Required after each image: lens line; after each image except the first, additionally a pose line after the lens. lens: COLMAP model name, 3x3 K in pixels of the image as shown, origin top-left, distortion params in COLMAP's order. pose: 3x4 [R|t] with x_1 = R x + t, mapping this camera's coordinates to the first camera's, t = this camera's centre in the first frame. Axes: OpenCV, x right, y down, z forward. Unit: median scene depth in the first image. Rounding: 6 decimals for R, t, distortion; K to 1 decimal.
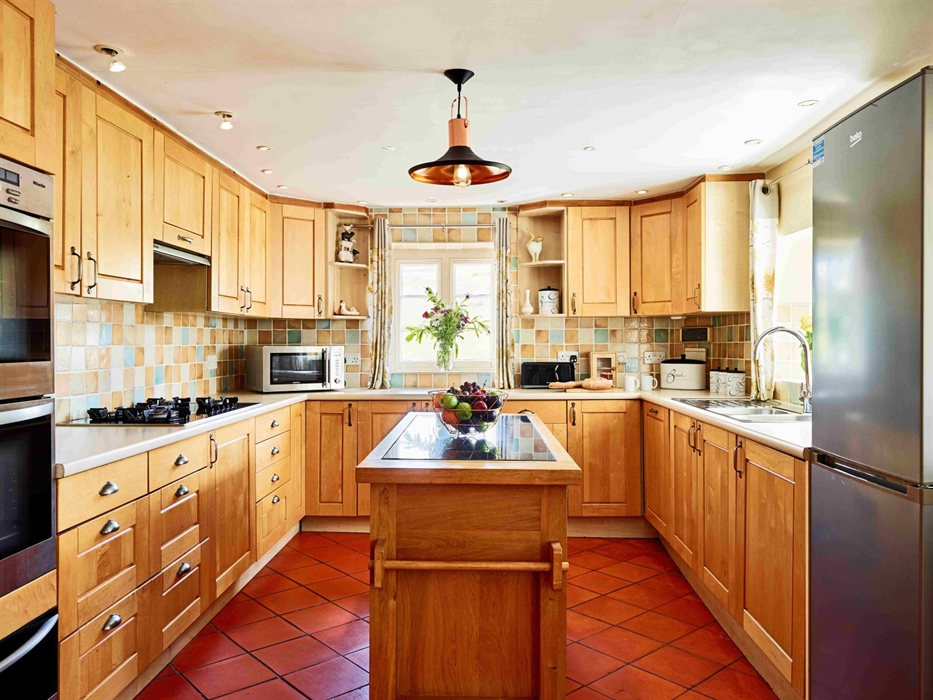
lens RADIAL K [[712.1, 0, 466.5], [0, 712.1, 350.0], [0, 0, 1]] dist [0.005431, 0.001099]
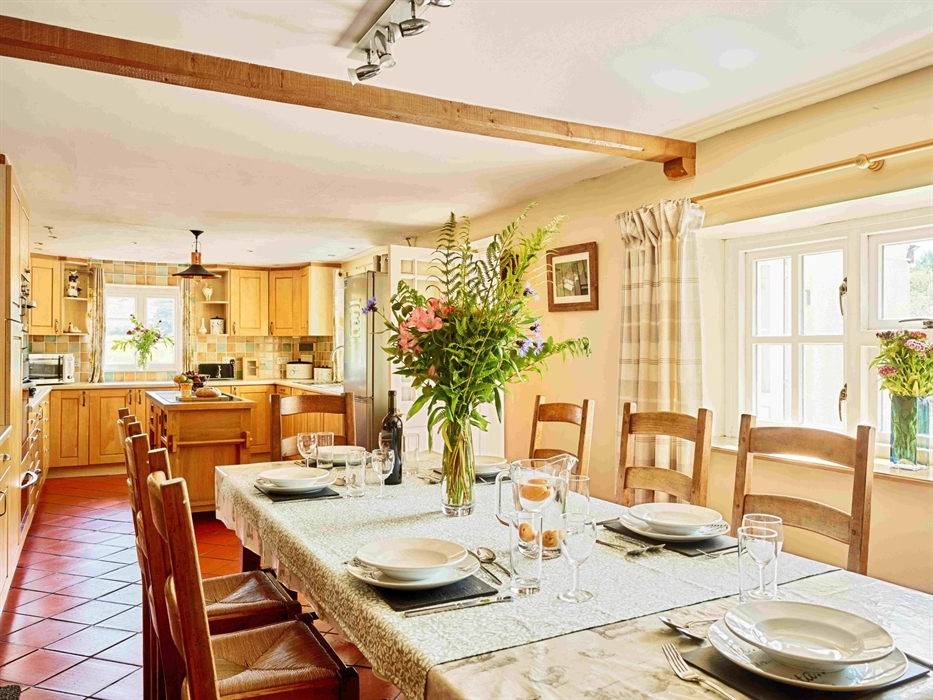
lens RADIAL K [[712.1, 0, 466.5], [0, 712.1, 350.0], [0, 0, 1]] dist [0.005431, 0.001099]
pose [[0.869935, 0.002982, 0.493158, -0.188426], [0.000570, 0.999975, -0.007051, -0.002252], [-0.493167, 0.006415, 0.869911, -0.677355]]
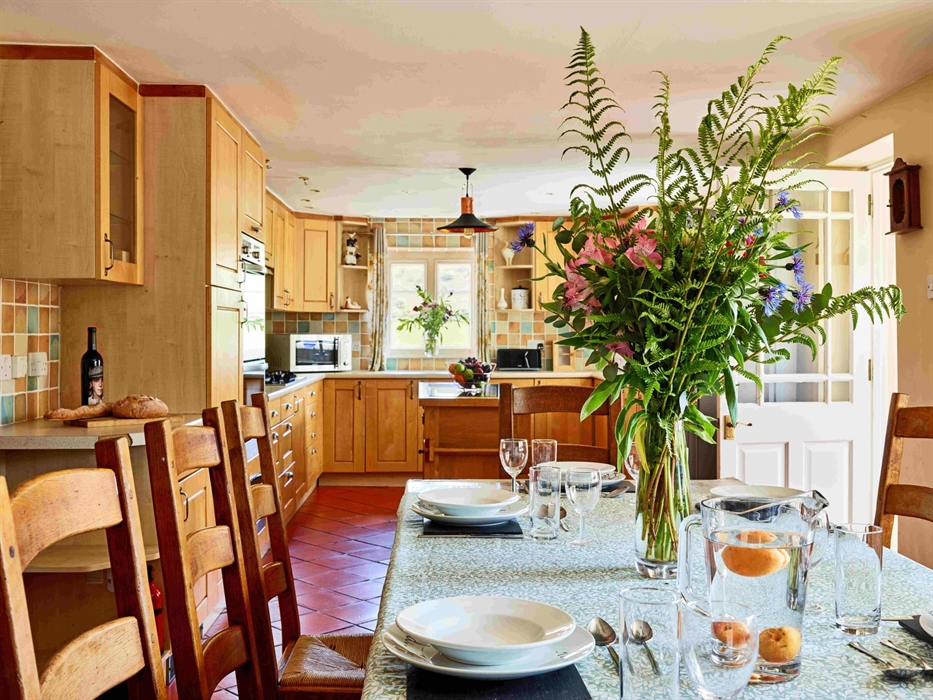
lens RADIAL K [[981.2, 0, 466.5], [0, 981.2, 350.0], [0, 0, 1]] dist [-0.044640, -0.001753]
pose [[0.998005, 0.002921, 0.063066, -0.079164], [-0.003340, 0.999973, 0.006539, 0.008371], [-0.063046, -0.006736, 0.997988, -0.650331]]
